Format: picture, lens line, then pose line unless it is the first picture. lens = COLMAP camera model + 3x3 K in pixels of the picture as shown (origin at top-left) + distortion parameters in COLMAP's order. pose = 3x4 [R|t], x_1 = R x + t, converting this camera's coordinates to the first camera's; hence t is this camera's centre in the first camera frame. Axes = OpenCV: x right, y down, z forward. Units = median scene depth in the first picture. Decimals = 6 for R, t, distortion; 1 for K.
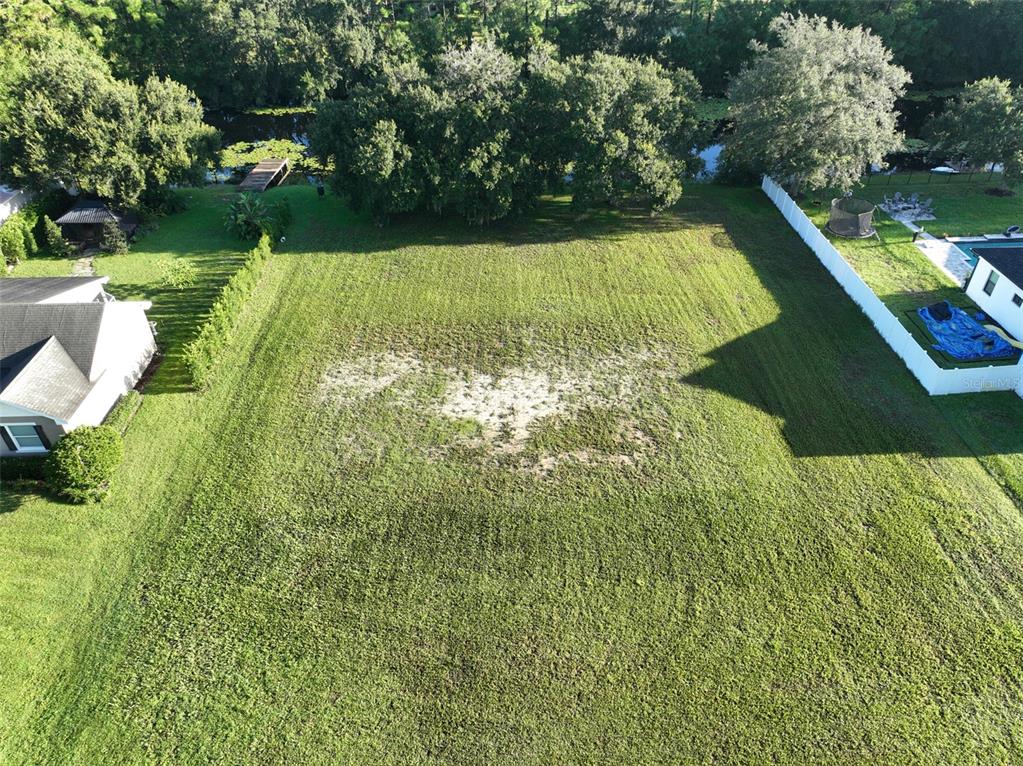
lens RADIAL K [[713.7, 0, 515.2], [0, 713.7, 381.7], [0, 0, 1]] dist [0.000996, 0.015995]
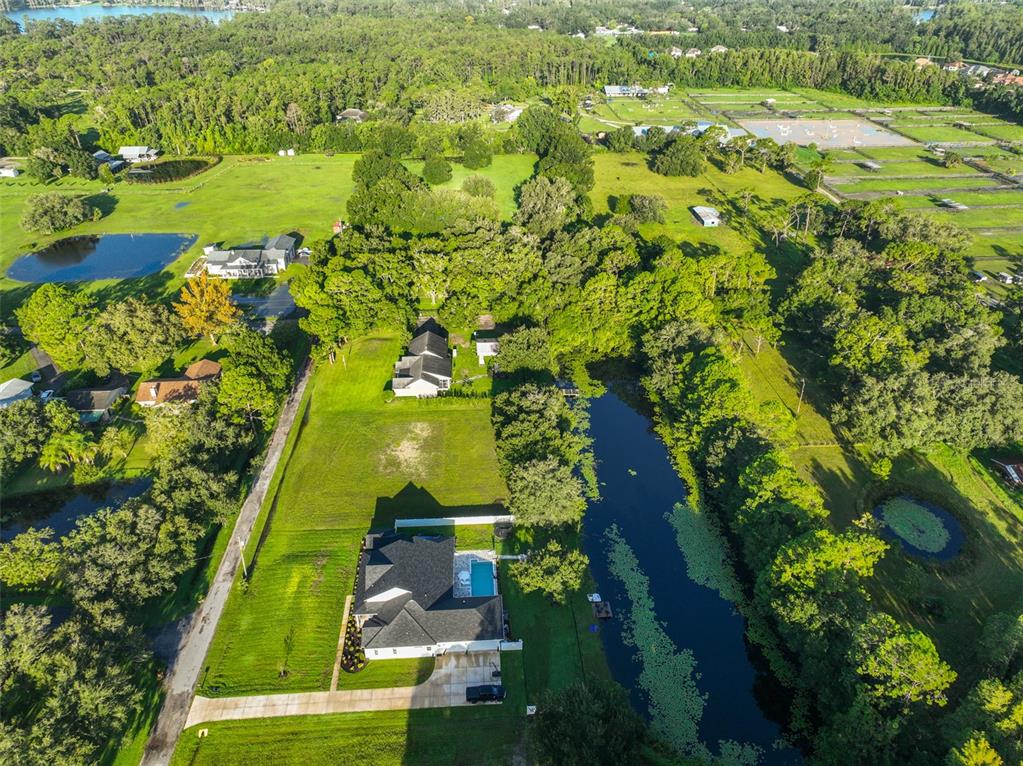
lens RADIAL K [[713.7, 0, 513.9], [0, 713.7, 383.2], [0, 0, 1]] dist [0.000996, 0.015995]
pose [[0.031219, 0.525588, -0.850166, 3.009180], [-0.603316, 0.688059, 0.403217, -2.070529], [0.796891, 0.500331, 0.338577, -0.036522]]
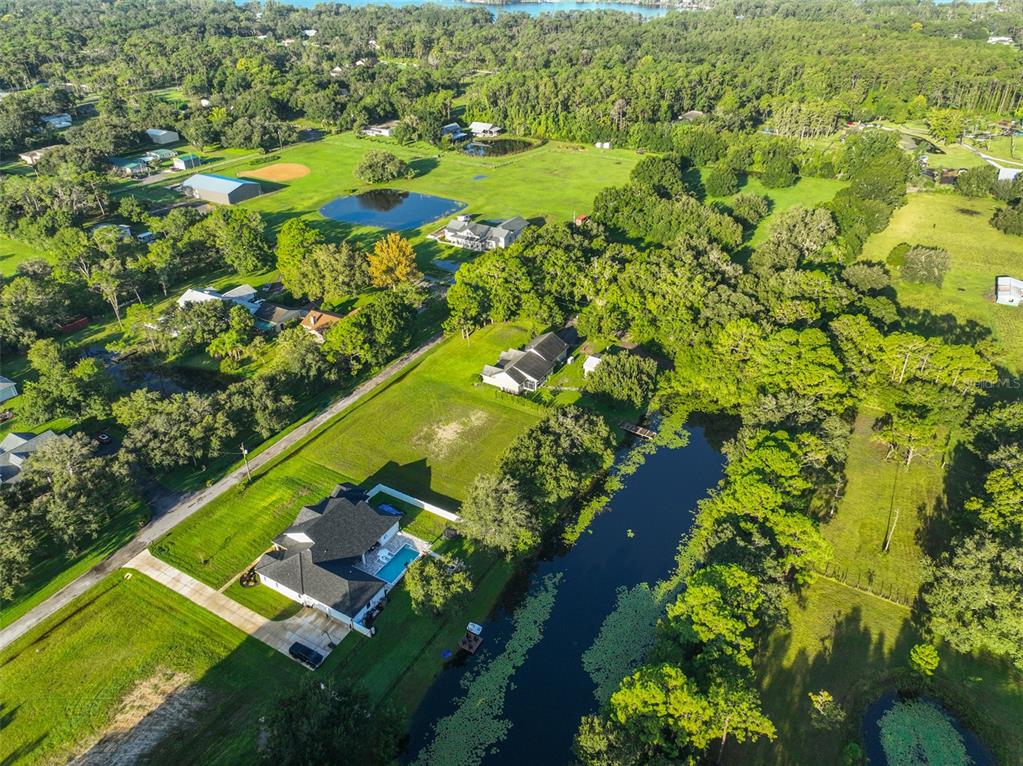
lens RADIAL K [[713.7, 0, 514.0], [0, 713.7, 381.3], [0, 0, 1]] dist [0.000996, 0.015995]
pose [[-0.526790, 0.447061, -0.722931, 2.502927], [-0.508860, 0.515390, 0.689518, -2.993945], [0.680848, 0.731101, -0.044011, 1.176774]]
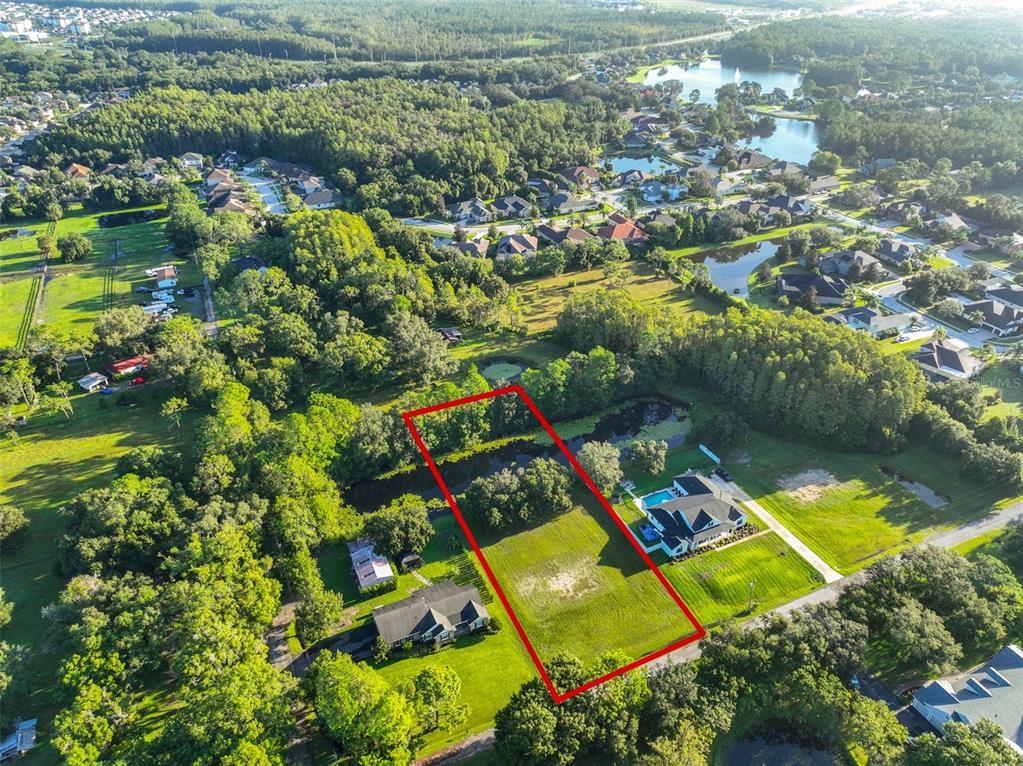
lens RADIAL K [[713.7, 0, 513.7], [0, 713.7, 383.2], [0, 0, 1]] dist [0.000996, 0.015995]
pose [[0.918497, -0.198509, 0.341990, -1.461447], [0.231156, 0.971242, -0.057066, -0.927883], [-0.320827, 0.131468, 0.937969, -2.985767]]
